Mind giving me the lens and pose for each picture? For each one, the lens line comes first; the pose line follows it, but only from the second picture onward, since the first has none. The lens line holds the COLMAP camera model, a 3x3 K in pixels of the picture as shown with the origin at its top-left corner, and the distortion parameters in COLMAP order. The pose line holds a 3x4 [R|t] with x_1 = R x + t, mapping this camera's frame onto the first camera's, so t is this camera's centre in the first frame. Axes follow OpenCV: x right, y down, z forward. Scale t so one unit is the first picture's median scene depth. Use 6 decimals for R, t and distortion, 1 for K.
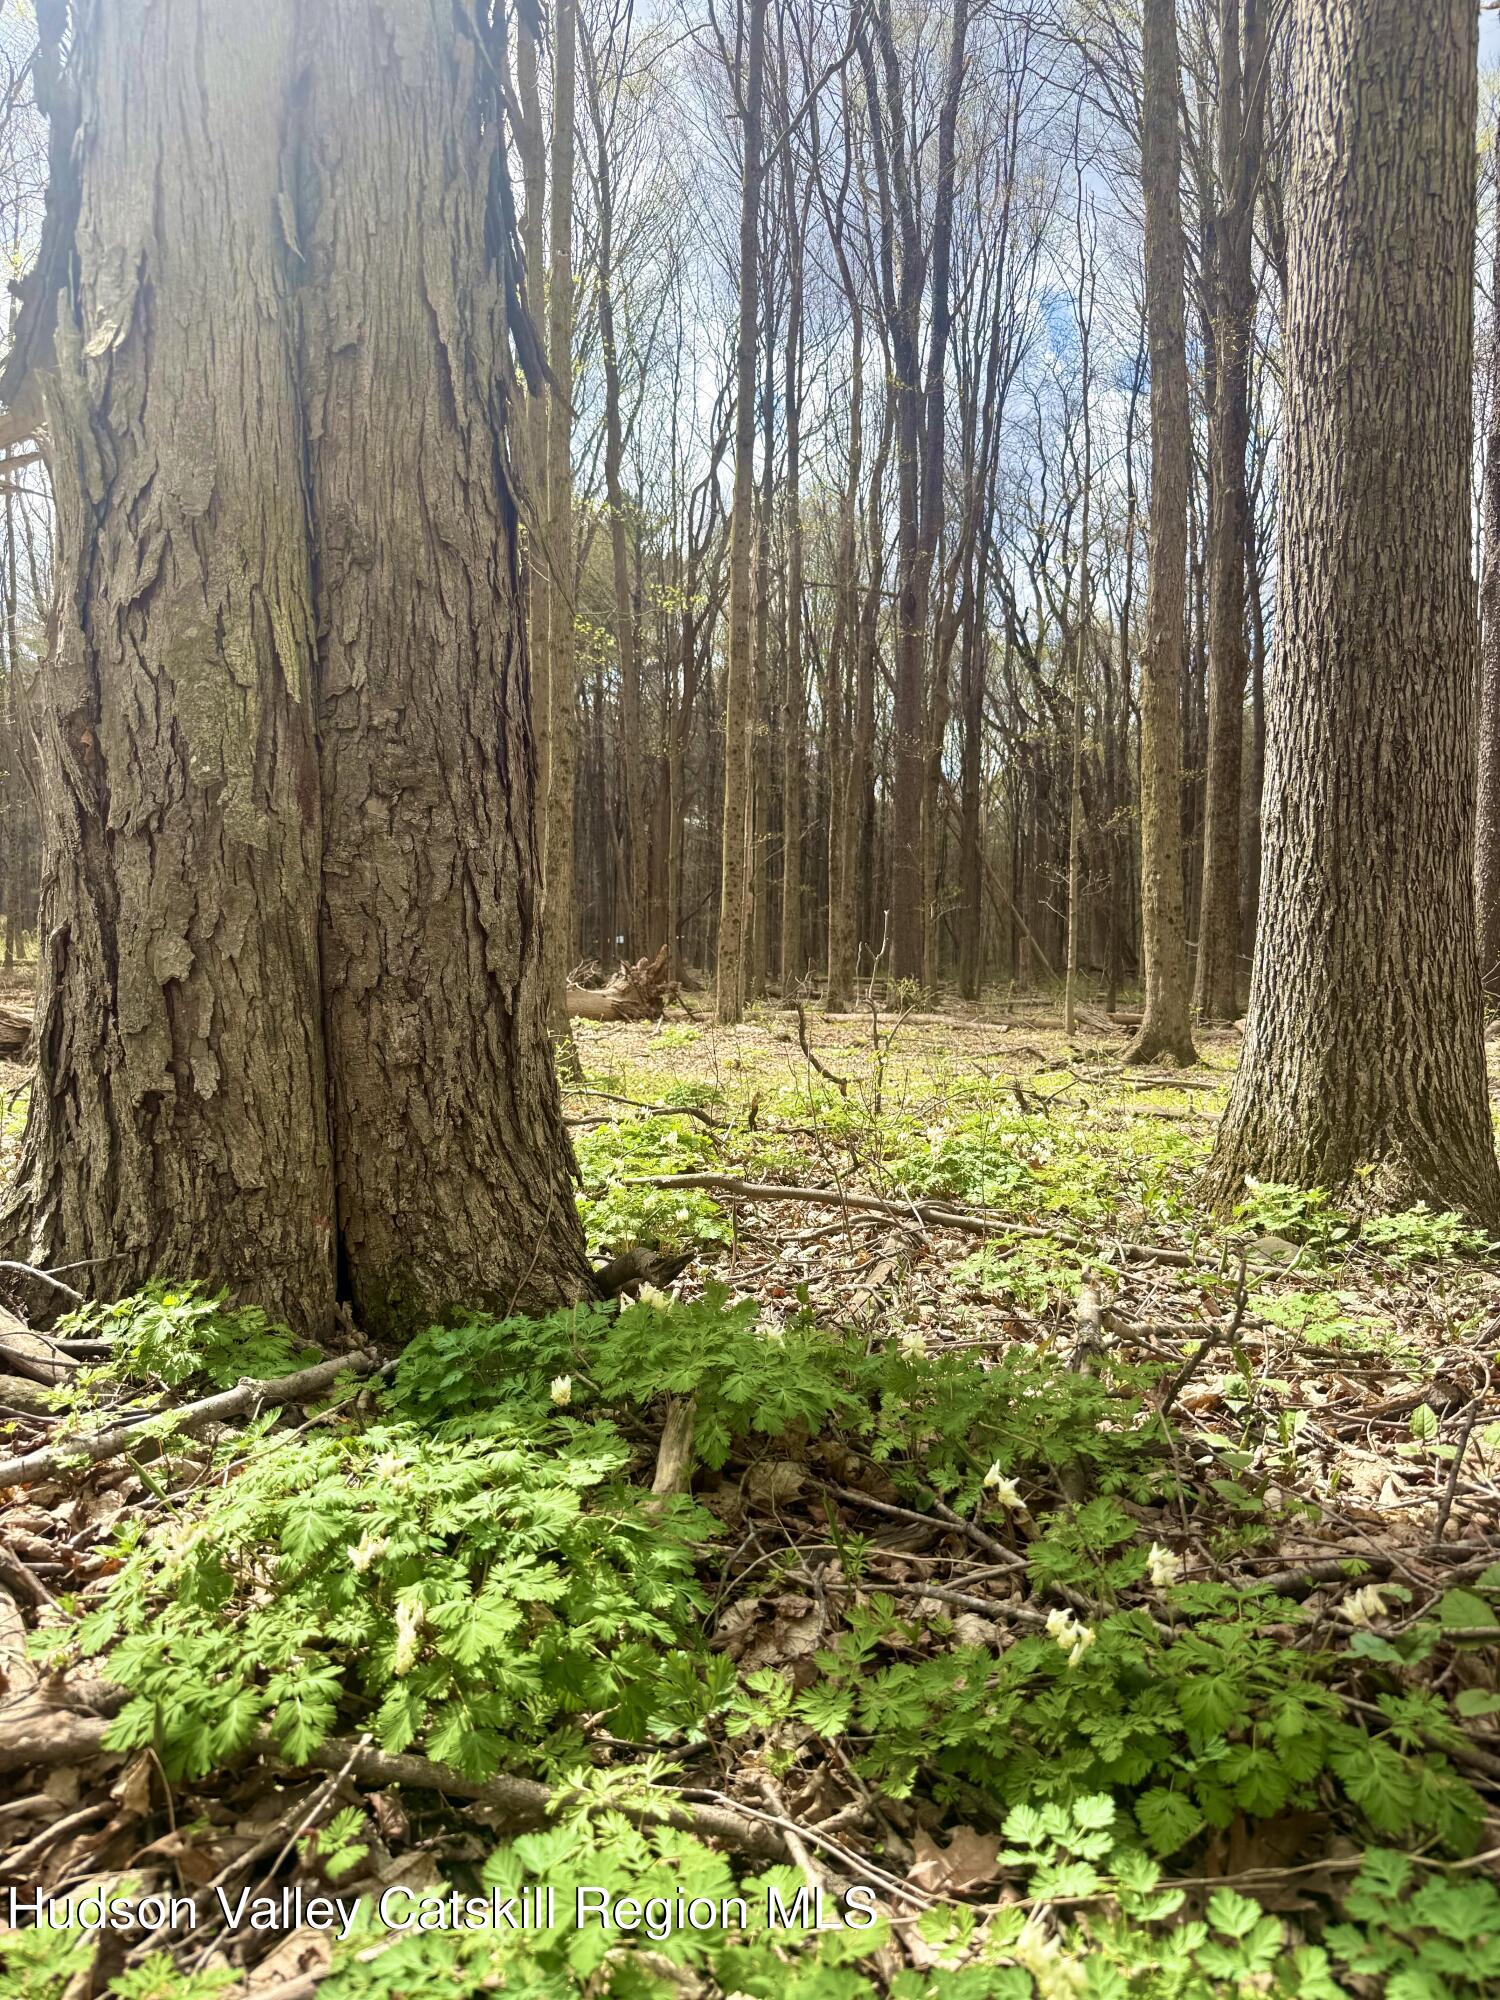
lens RADIAL K [[1413.7, 0, 748.3], [0, 1413.7, 992.8], [0, 0, 1]] dist [-0.009919, -0.004485]
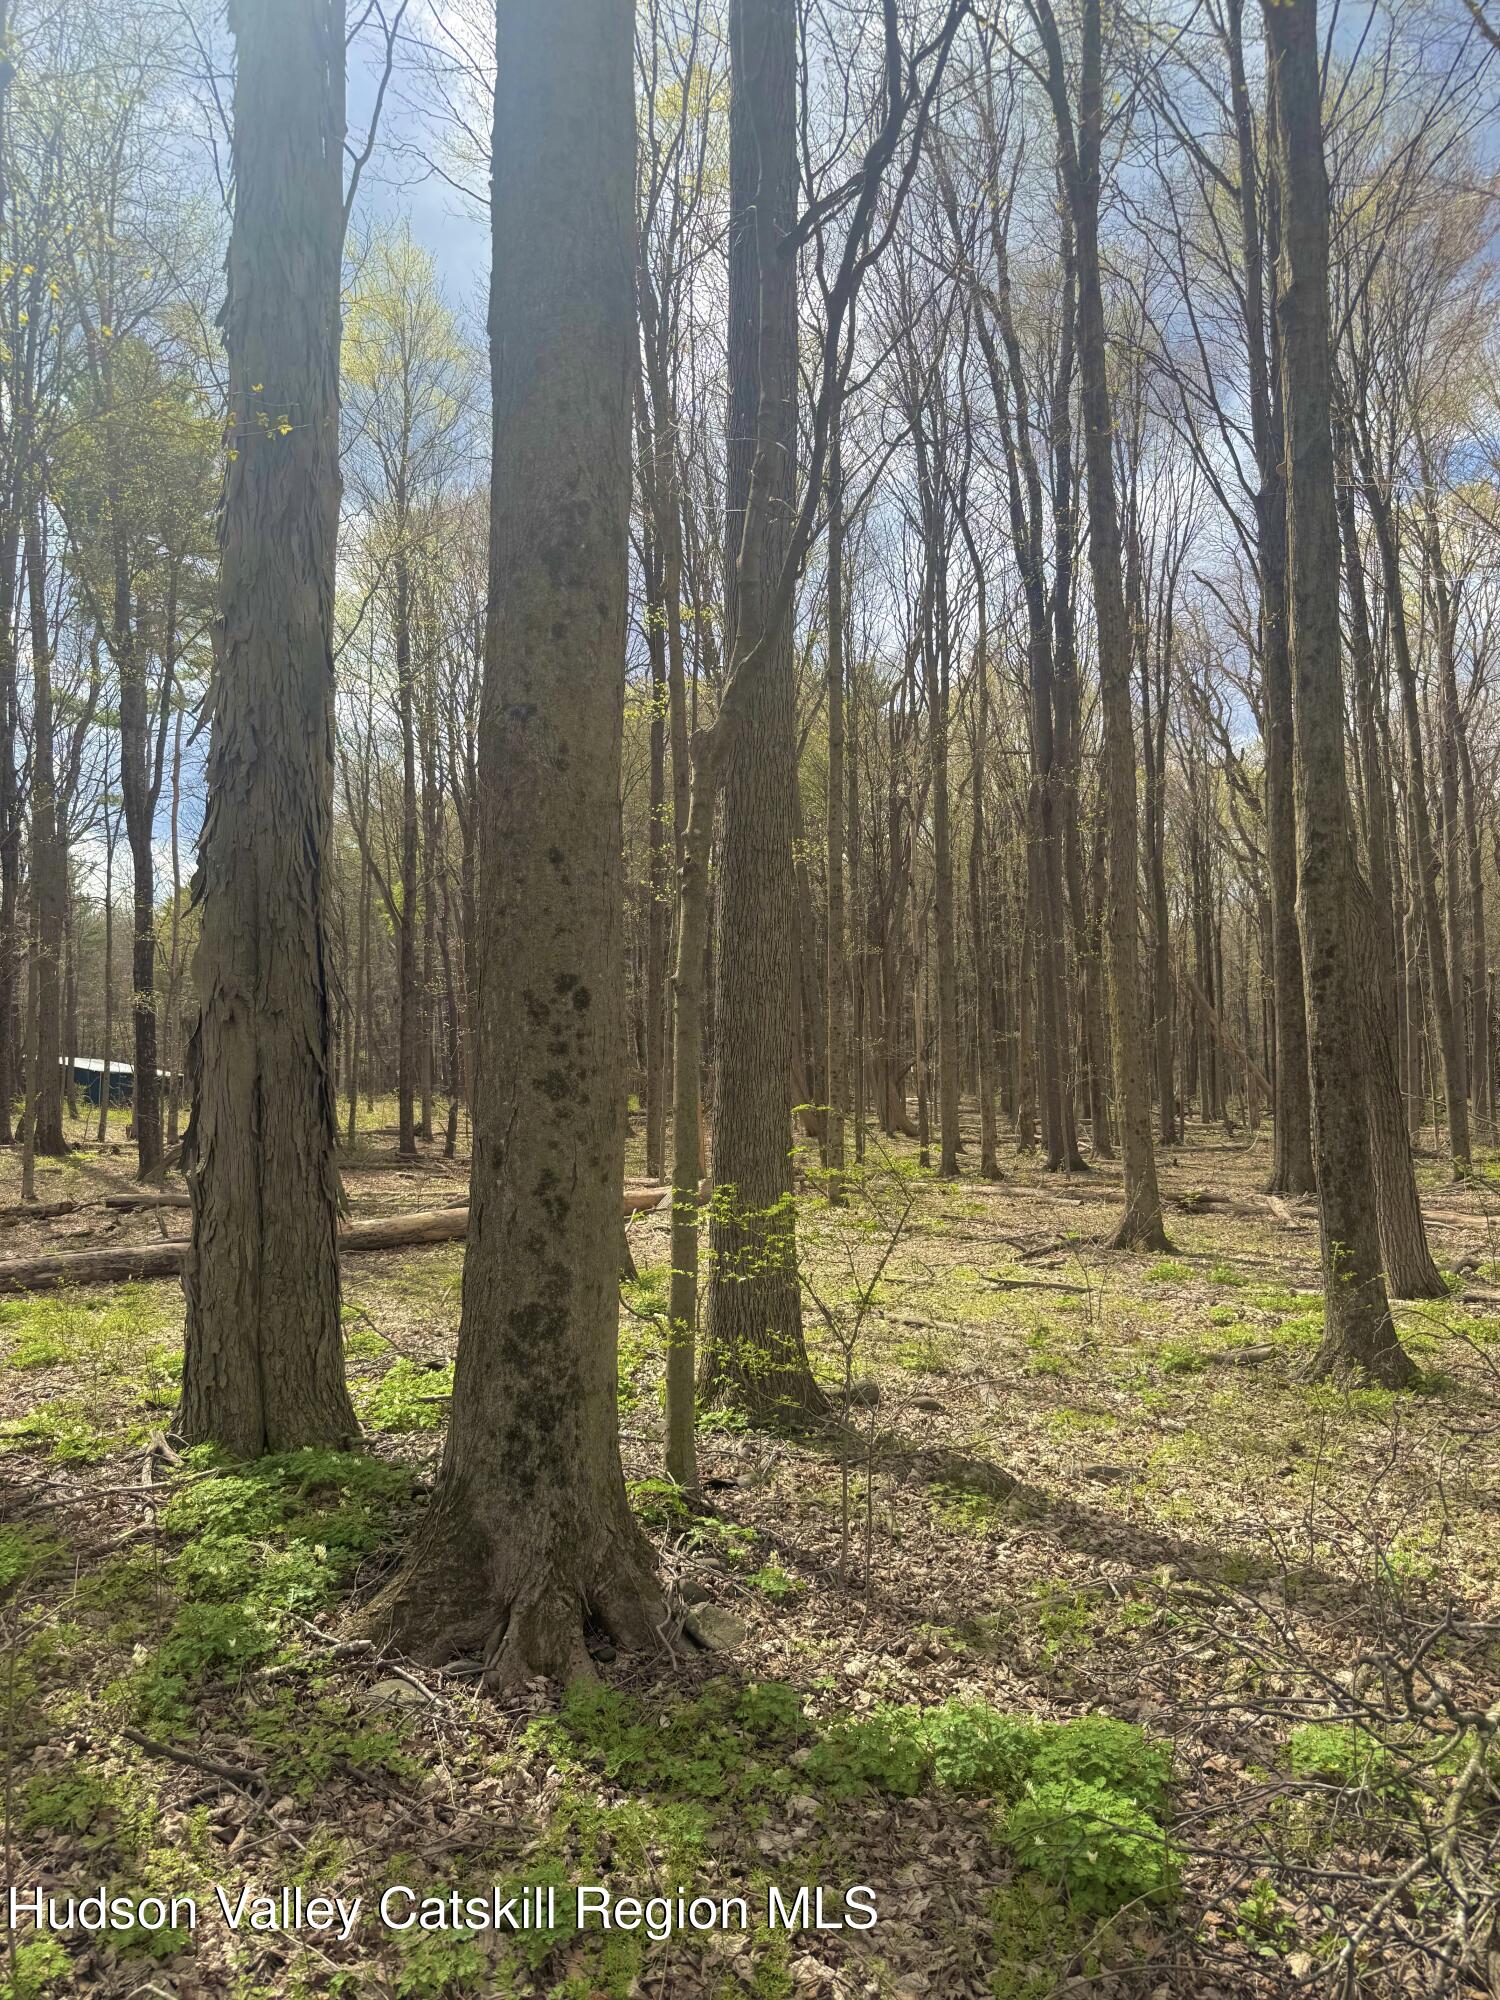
lens RADIAL K [[1413.7, 0, 750.7], [0, 1413.7, 1007.8], [0, 0, 1]] dist [-0.009919, -0.004485]
pose [[0.977708, -0.043238, -0.205467, 1.731086], [0.028262, 0.996762, -0.075273, -0.590161], [0.208056, 0.067788, 0.975765, -2.319025]]
